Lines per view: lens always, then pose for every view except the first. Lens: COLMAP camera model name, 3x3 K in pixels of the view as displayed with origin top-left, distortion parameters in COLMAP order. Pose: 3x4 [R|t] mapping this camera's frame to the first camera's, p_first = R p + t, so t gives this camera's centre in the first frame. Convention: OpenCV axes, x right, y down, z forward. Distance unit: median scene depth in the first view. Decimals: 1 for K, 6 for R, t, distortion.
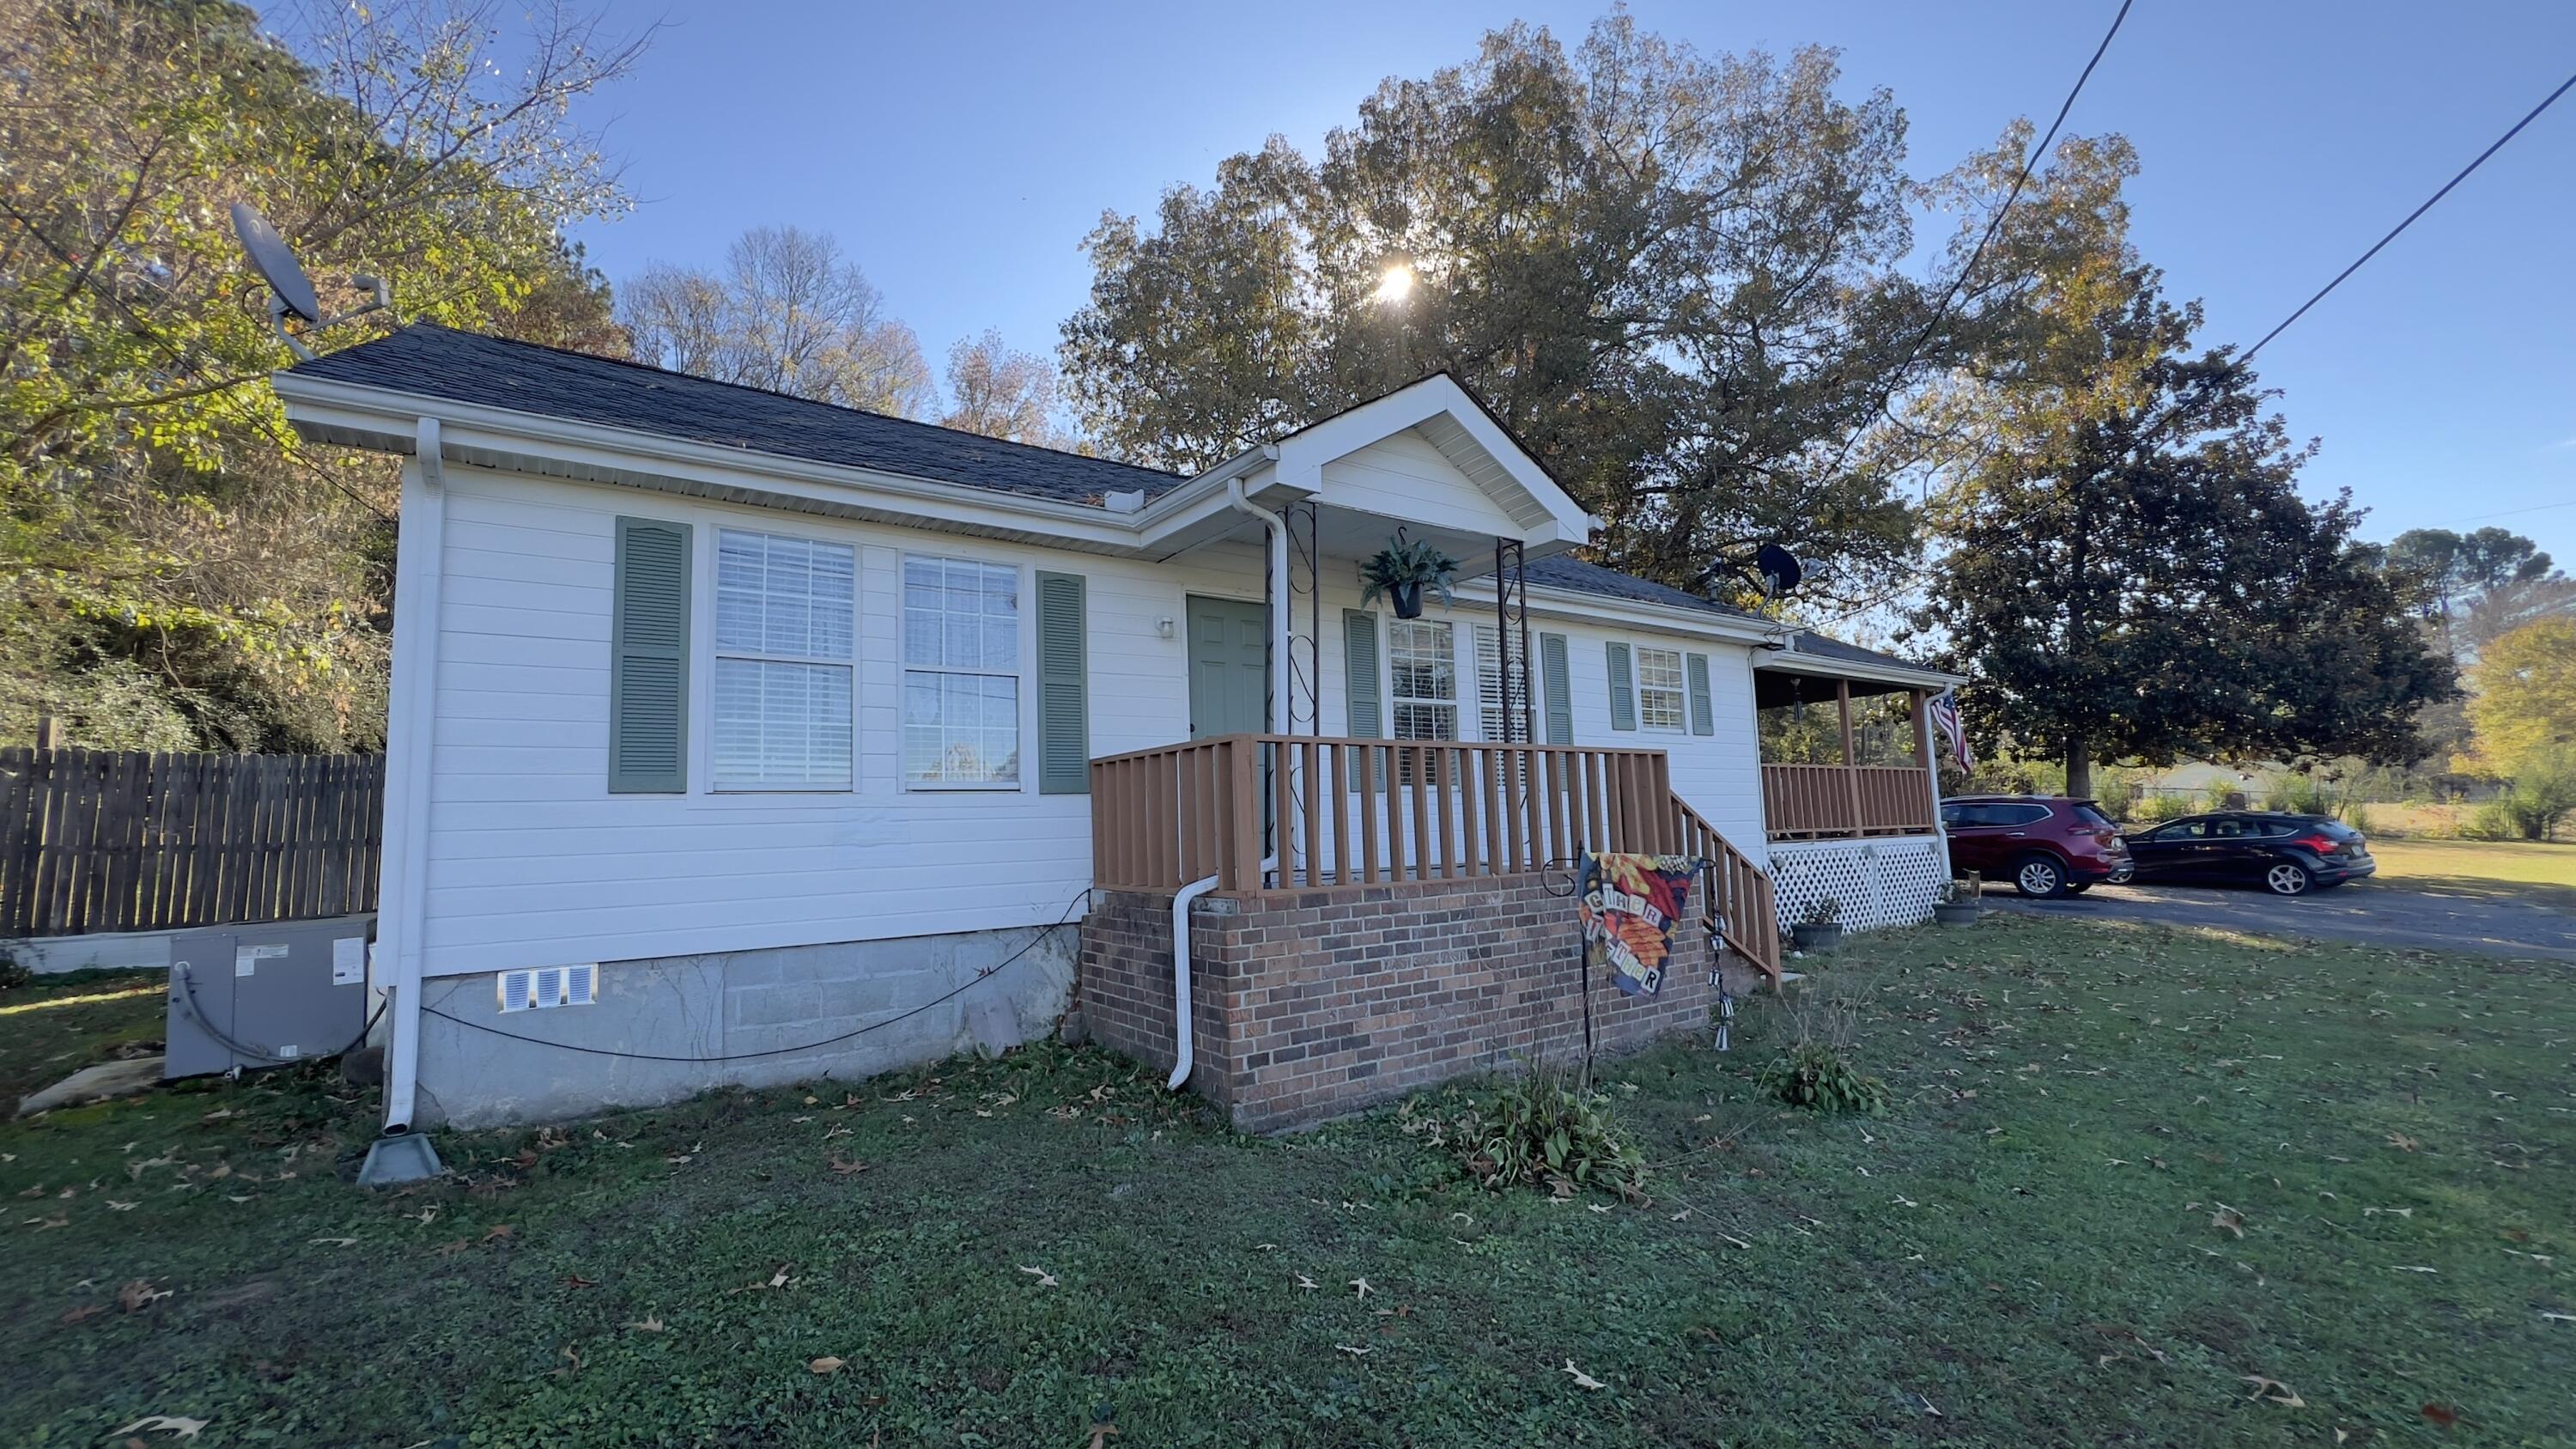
lens RADIAL K [[1029.5, 0, 1284.1], [0, 1029.5, 742.6], [0, 0, 1]] dist [0.000730, 0.000609]
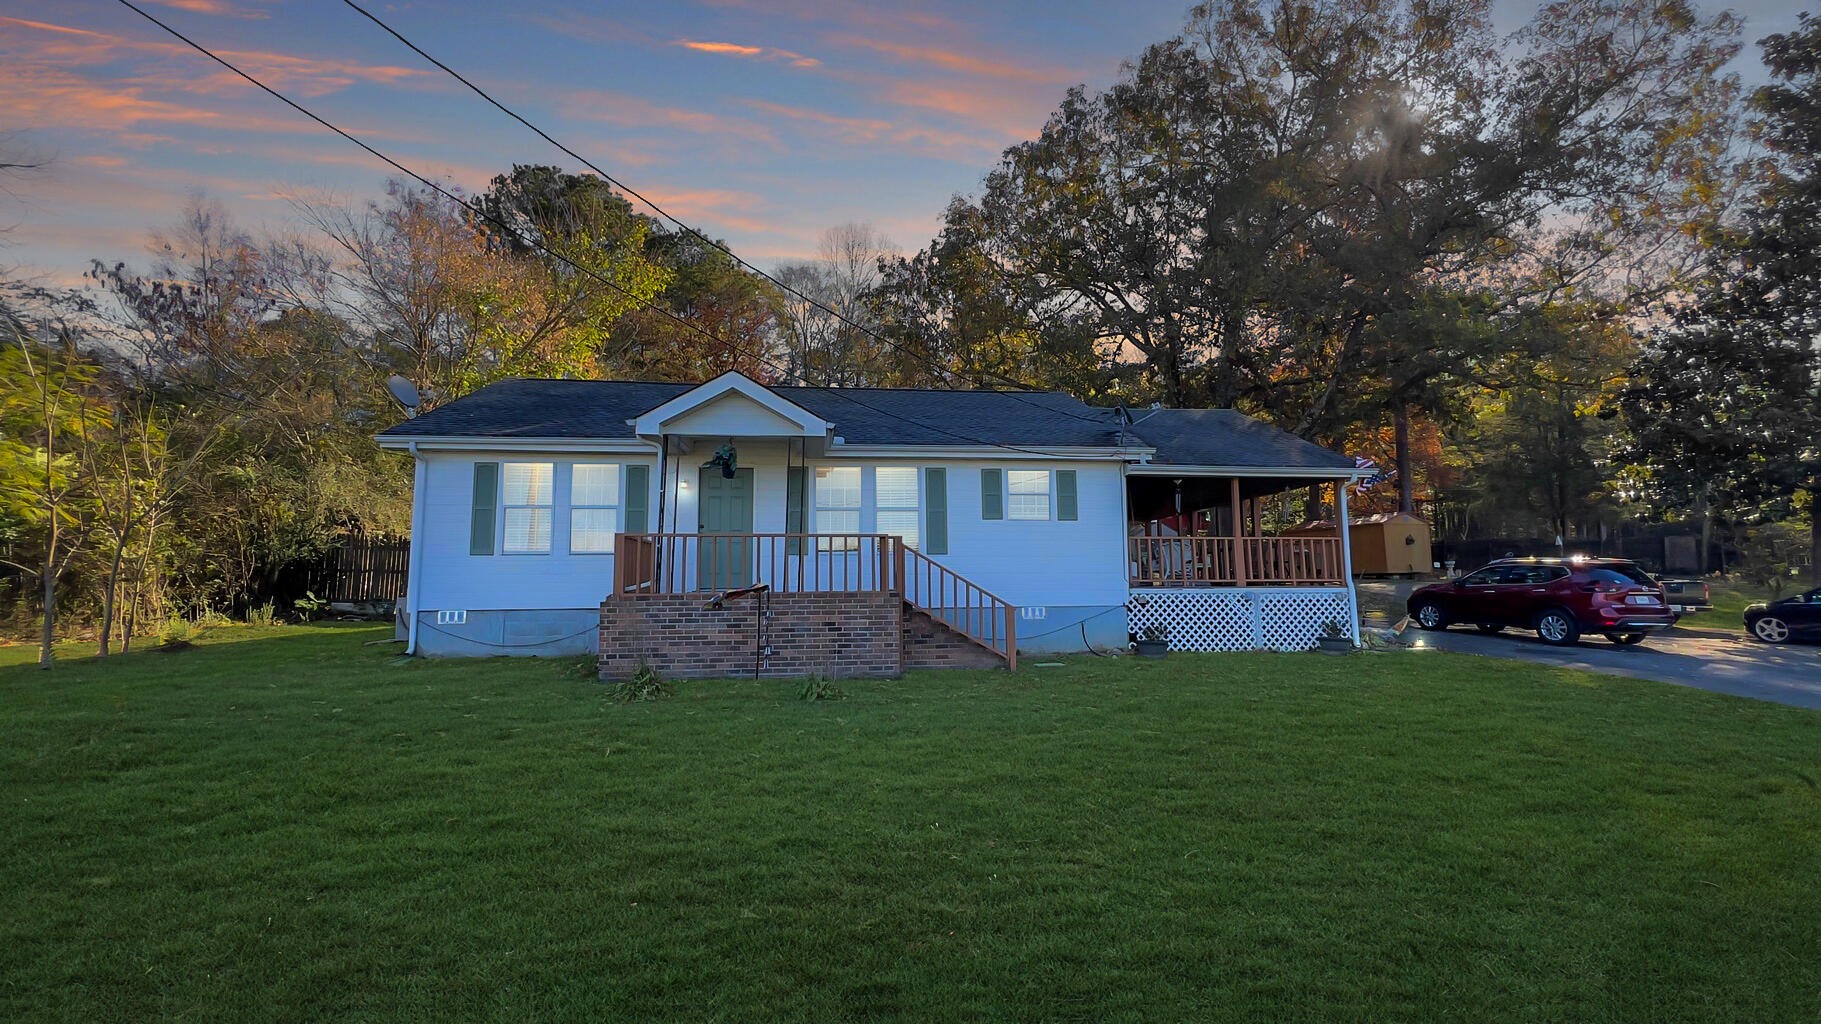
lens RADIAL K [[727.7, 0, 907.1], [0, 727.7, 523.7], [0, 0, 1]] dist [0.000730, 0.000609]
pose [[0.883485, -0.015063, -0.468217, 1.315891], [0.020618, 0.999765, 0.006740, -0.027260], [0.468006, -0.015608, 0.883588, -0.255951]]
